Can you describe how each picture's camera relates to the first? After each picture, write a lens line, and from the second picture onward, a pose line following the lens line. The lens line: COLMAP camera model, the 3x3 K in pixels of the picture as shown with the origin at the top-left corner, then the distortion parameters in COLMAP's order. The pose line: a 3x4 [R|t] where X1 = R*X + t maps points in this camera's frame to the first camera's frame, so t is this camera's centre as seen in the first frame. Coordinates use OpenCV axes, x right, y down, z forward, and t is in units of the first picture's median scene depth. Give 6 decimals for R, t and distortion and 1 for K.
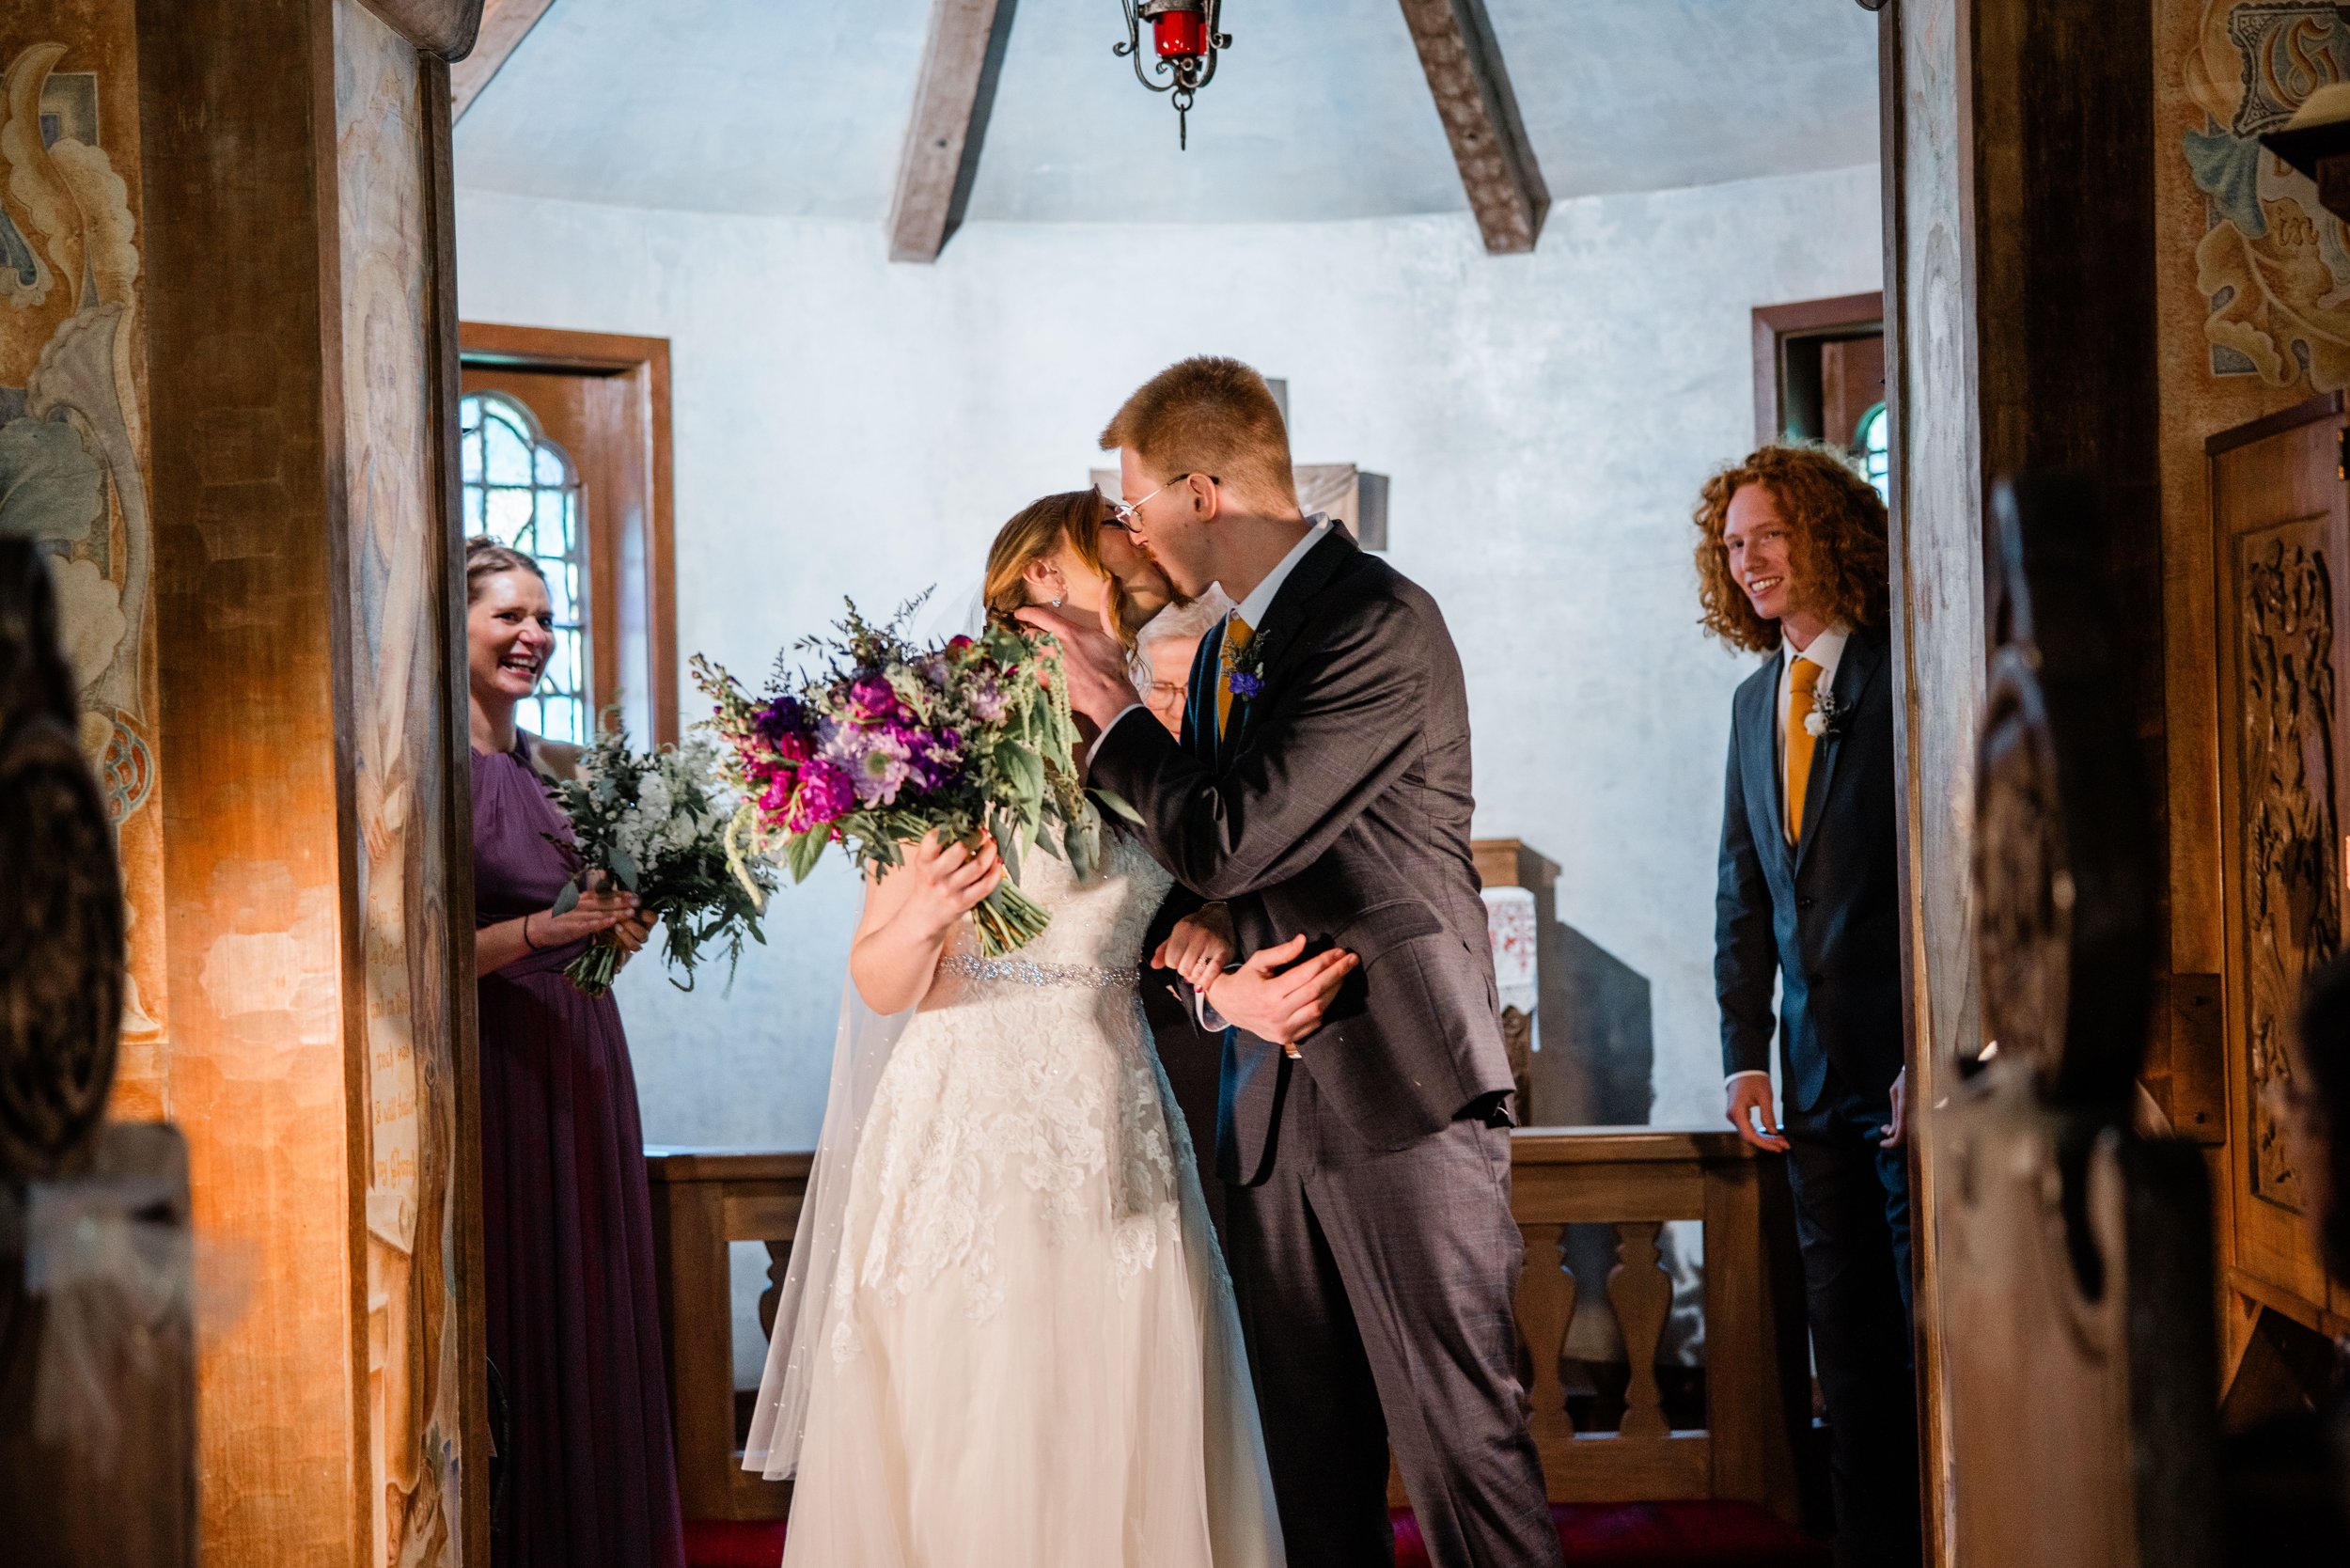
lens RADIAL K [[3659.6, 0, 1179.1], [0, 3659.6, 777.9], [0, 0, 1]] dist [0.065162, 0.000000]
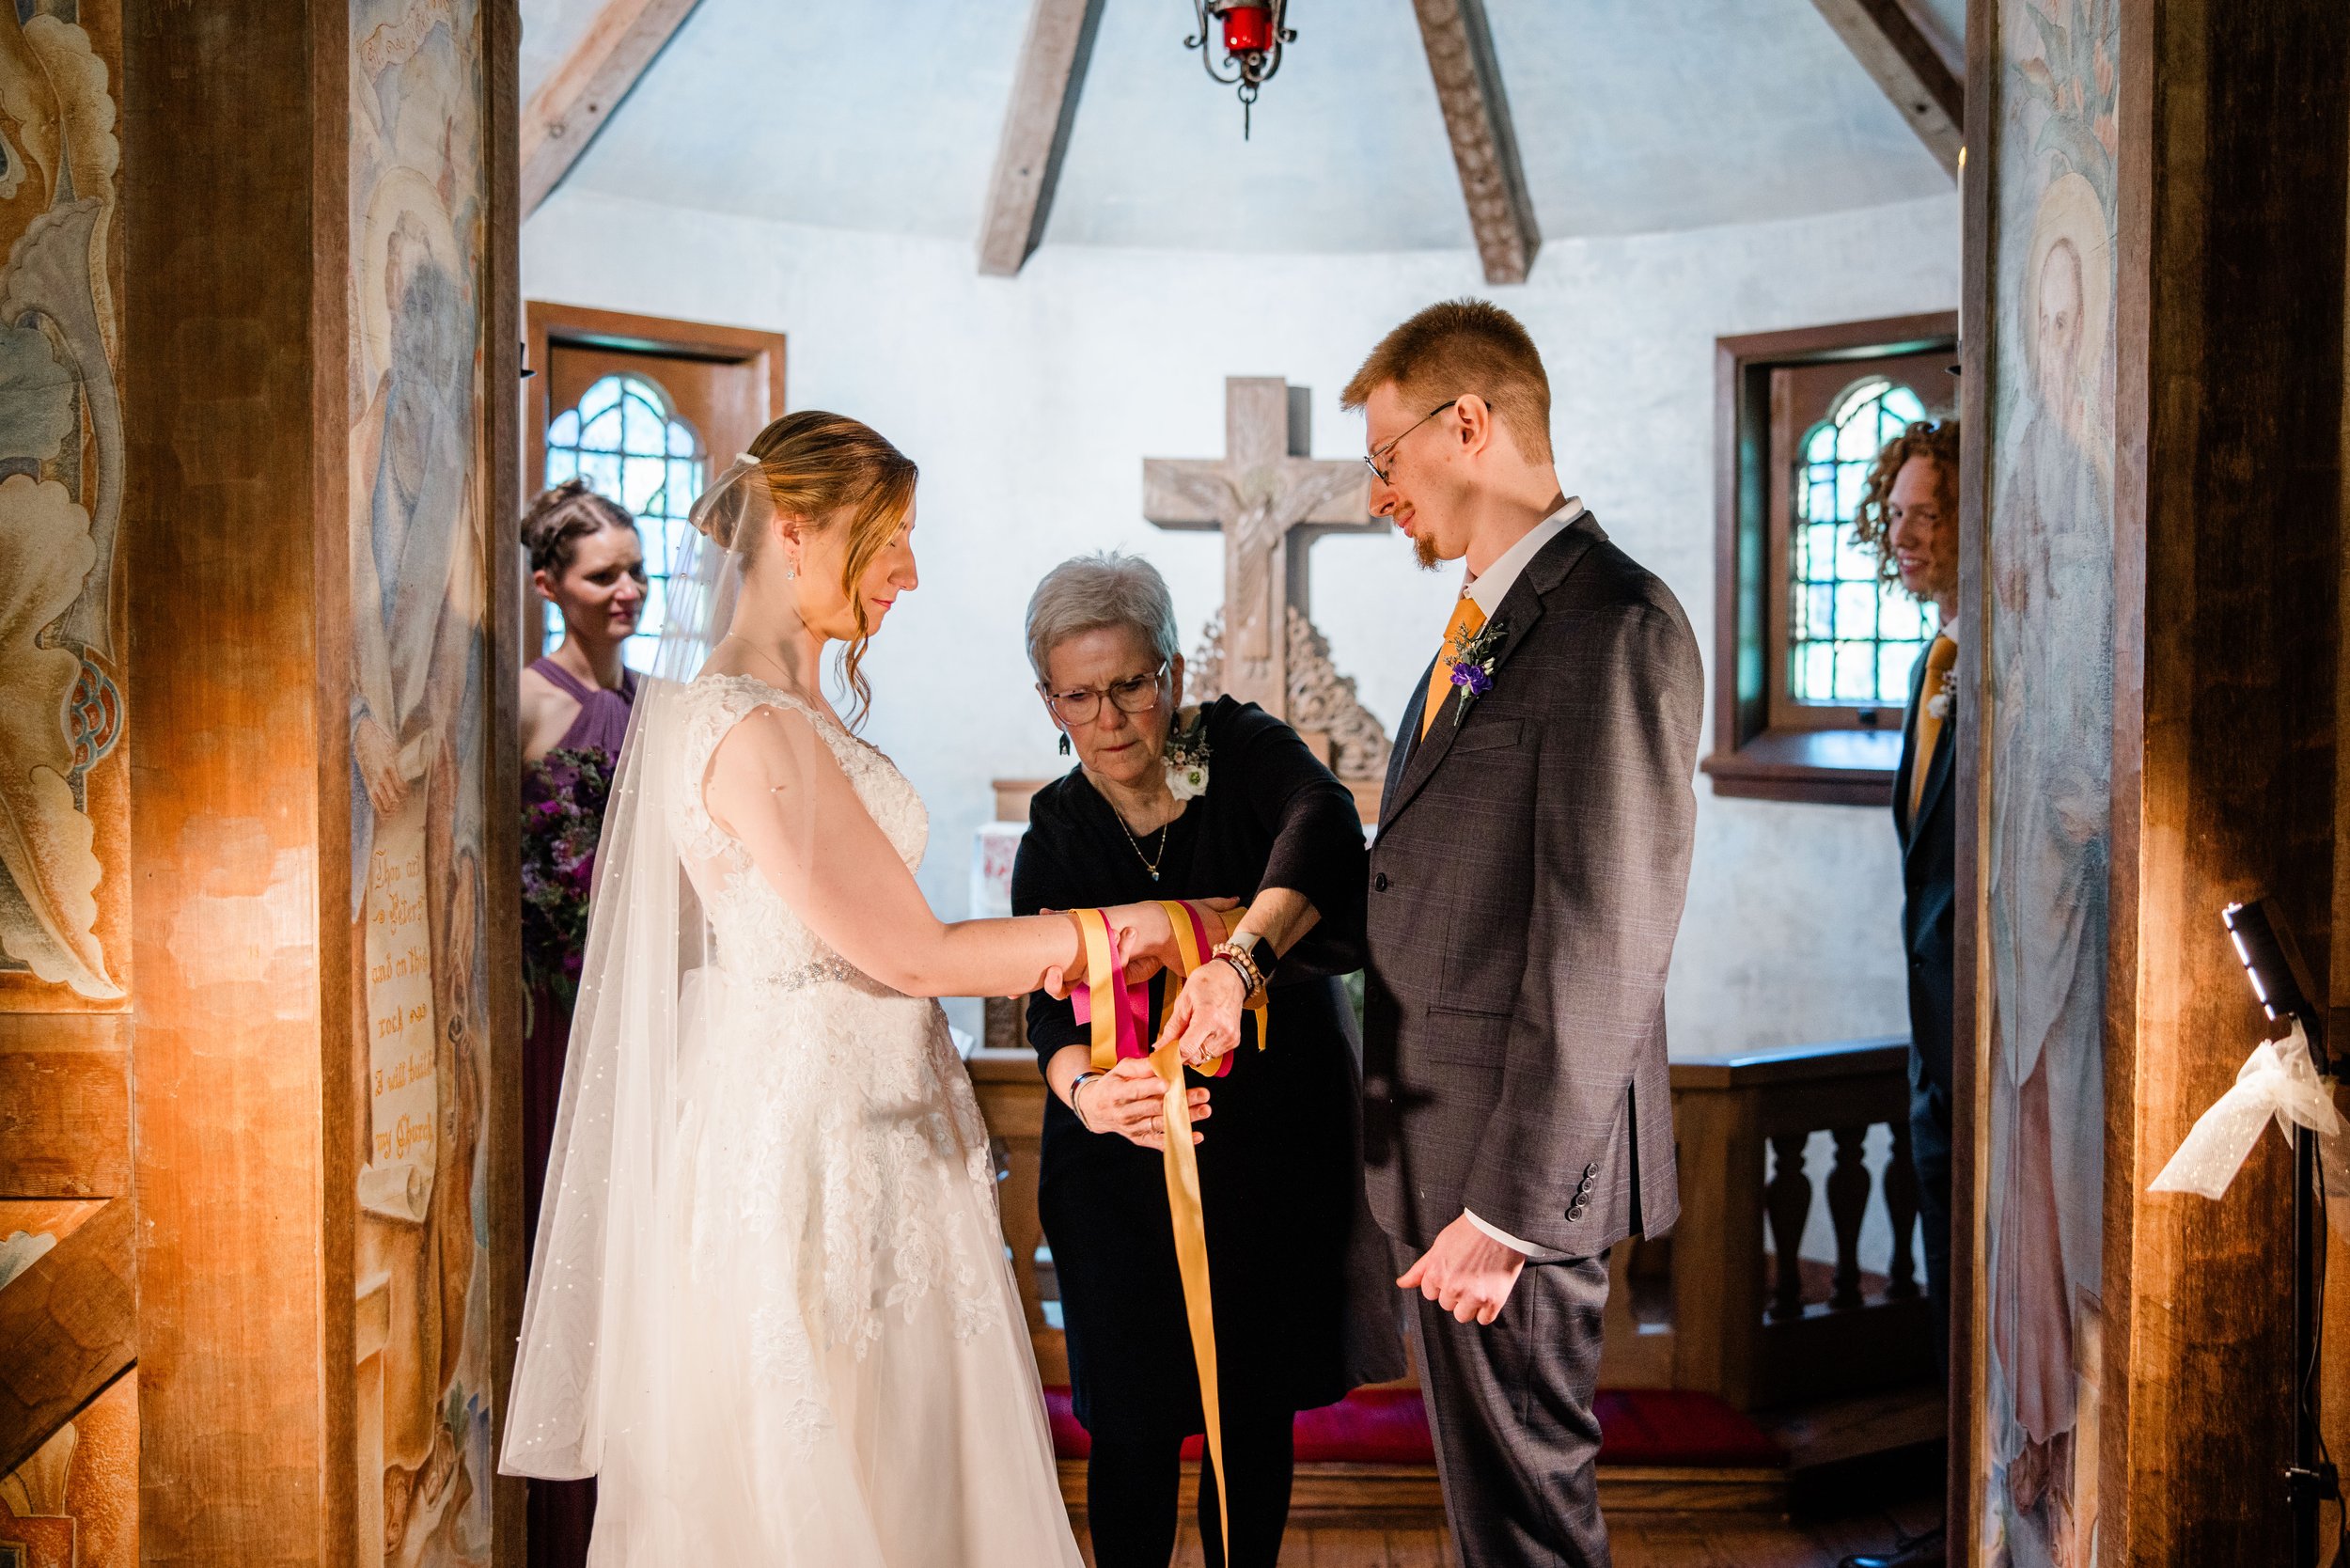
lens RADIAL K [[2368.2, 0, 1211.7], [0, 2368.2, 761.7], [0, 0, 1]] dist [-0.032729, 0.000000]
pose [[0.999437, 0.030699, 0.013540, -0.015459], [-0.031065, 0.999133, 0.027722, -0.013782], [-0.012677, -0.028127, 0.999524, 0.384107]]
